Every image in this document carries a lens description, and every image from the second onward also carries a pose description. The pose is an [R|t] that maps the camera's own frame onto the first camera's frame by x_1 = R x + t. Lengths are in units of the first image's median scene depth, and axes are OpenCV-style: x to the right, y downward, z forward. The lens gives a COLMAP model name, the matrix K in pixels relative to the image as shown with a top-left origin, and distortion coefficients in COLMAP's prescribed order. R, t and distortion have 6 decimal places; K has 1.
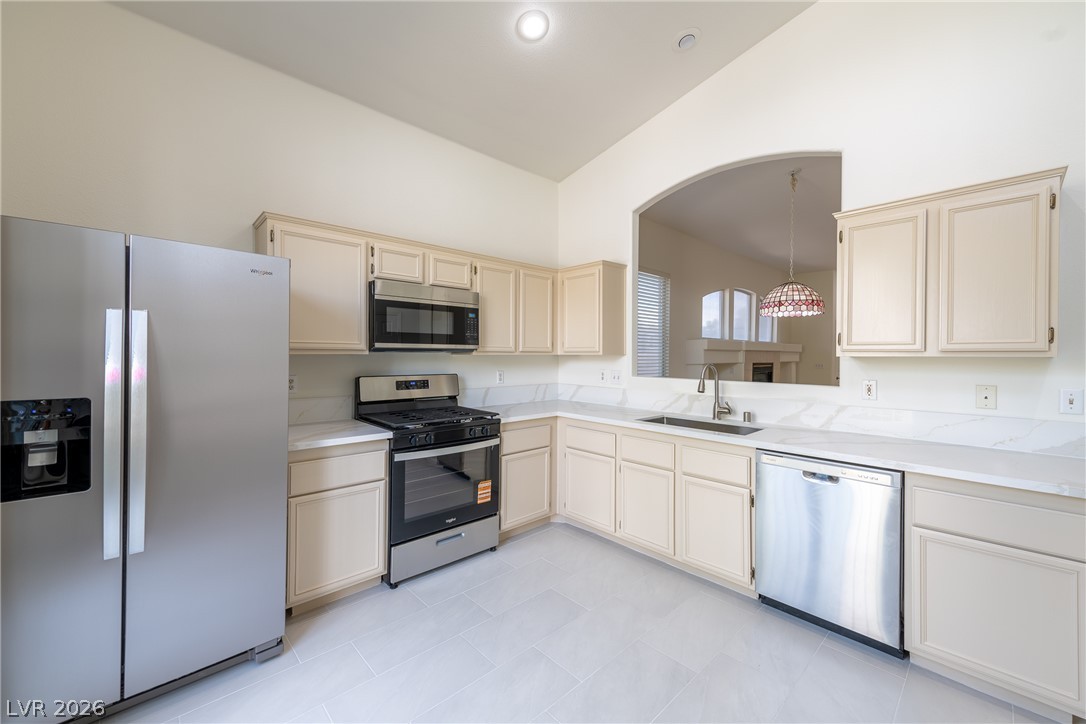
lens RADIAL K [[426.4, 0, 543.1], [0, 426.4, 357.1], [0, 0, 1]] dist [0.001093, -0.000220]
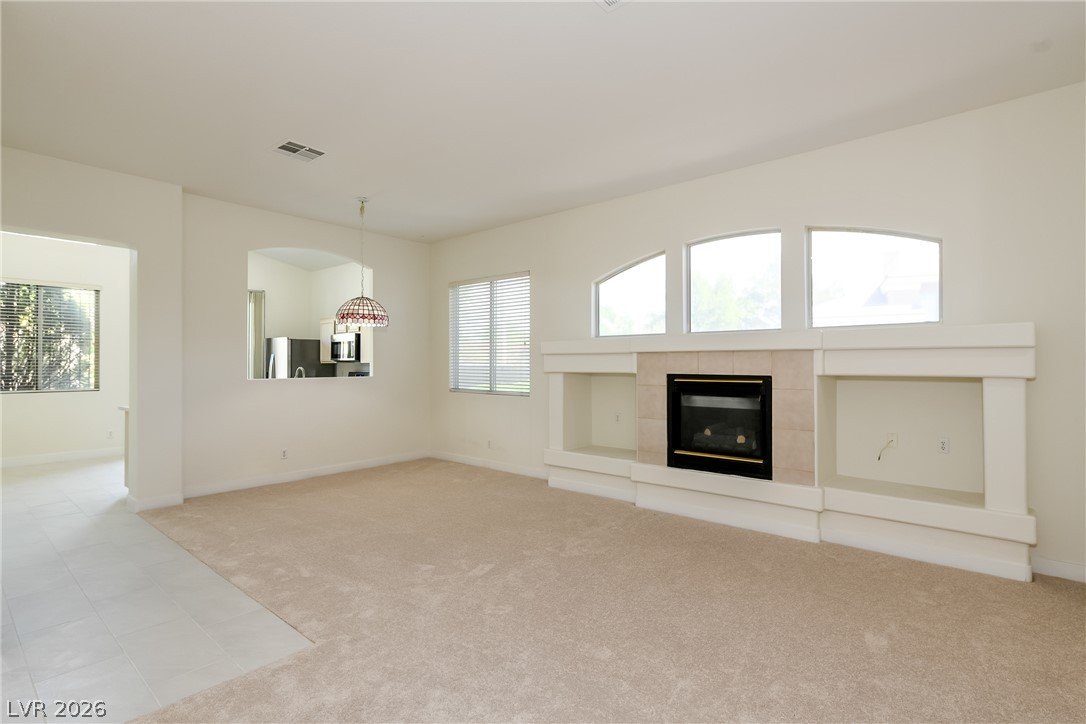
lens RADIAL K [[525.7, 0, 543.0], [0, 525.7, 362.0], [0, 0, 1]] dist [0.001510, 0.000263]
pose [[0.099780, -0.008154, -0.994976, 2.839867], [-0.002896, 0.999960, -0.008486, 0.010675], [0.995005, 0.003728, 0.099752, 1.873497]]
